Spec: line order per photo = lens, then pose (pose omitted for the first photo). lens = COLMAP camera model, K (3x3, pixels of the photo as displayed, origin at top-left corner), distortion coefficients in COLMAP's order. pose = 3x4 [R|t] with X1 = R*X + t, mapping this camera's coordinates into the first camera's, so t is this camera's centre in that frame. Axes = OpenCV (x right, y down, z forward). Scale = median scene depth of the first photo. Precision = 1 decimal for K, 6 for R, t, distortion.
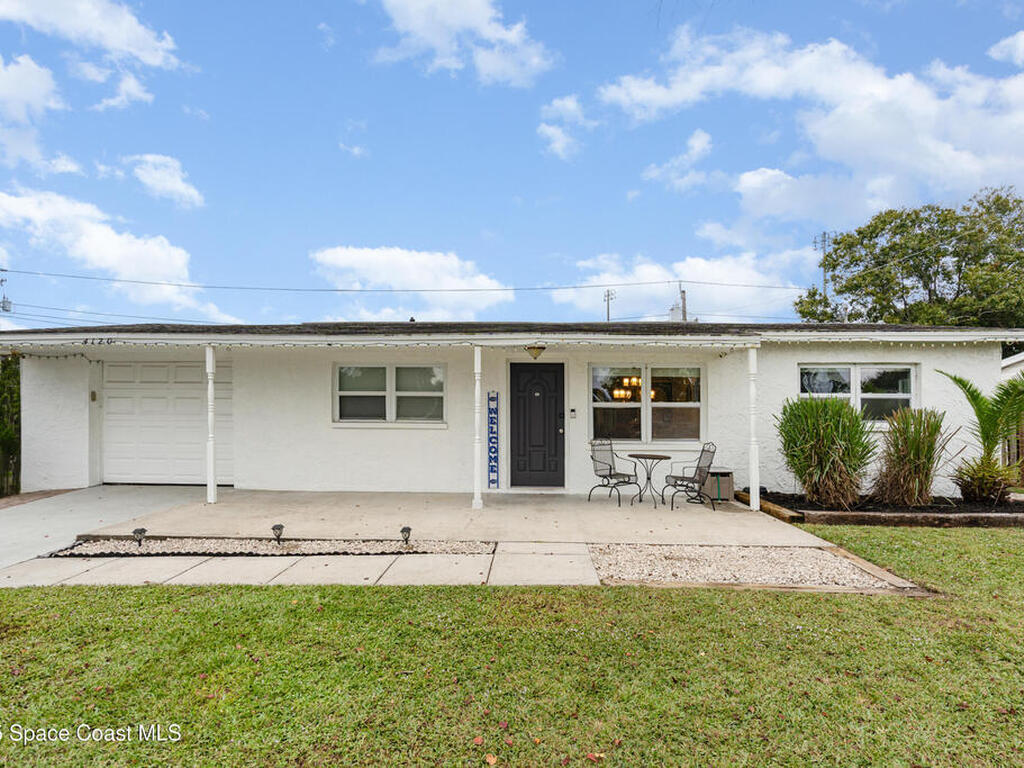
lens RADIAL K [[525.6, 0, 522.3], [0, 525.6, 382.7], [0, 0, 1]] dist [-0.001567, -0.000108]
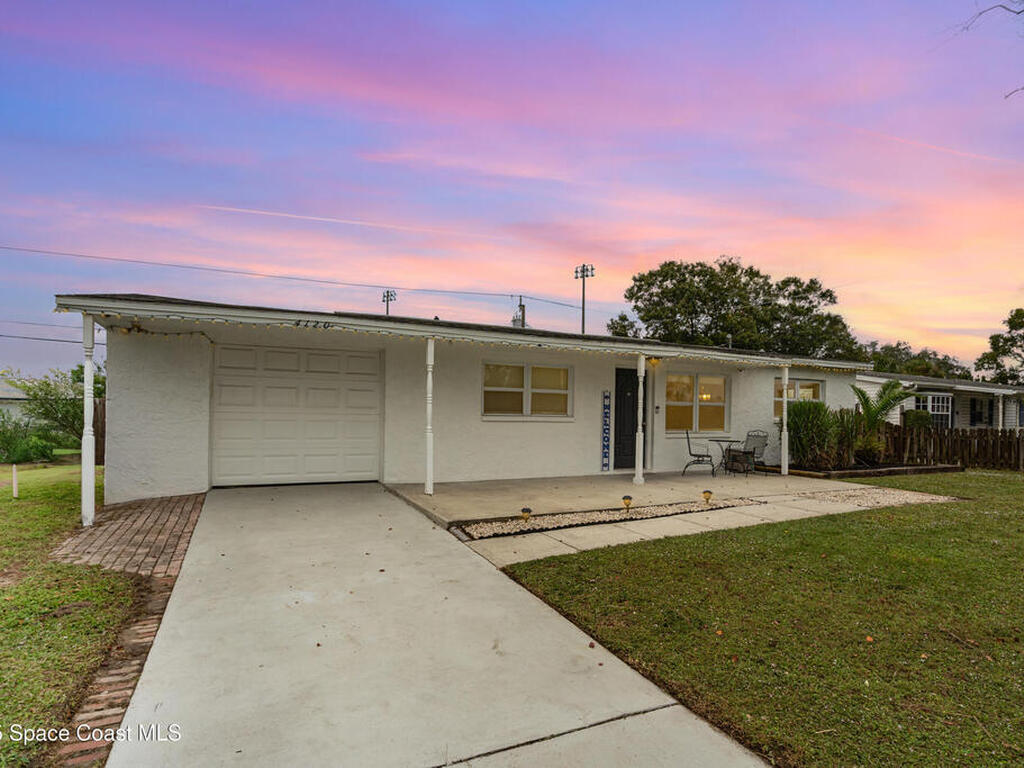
lens RADIAL K [[525.6, 0, 522.3], [0, 525.6, 382.7], [0, 0, 1]] dist [-0.001567, -0.000108]
pose [[0.881289, 0.034517, 0.471316, -0.798001], [-0.033081, 0.999388, -0.011334, 0.017971], [-0.471418, -0.005603, 0.881892, 0.023386]]
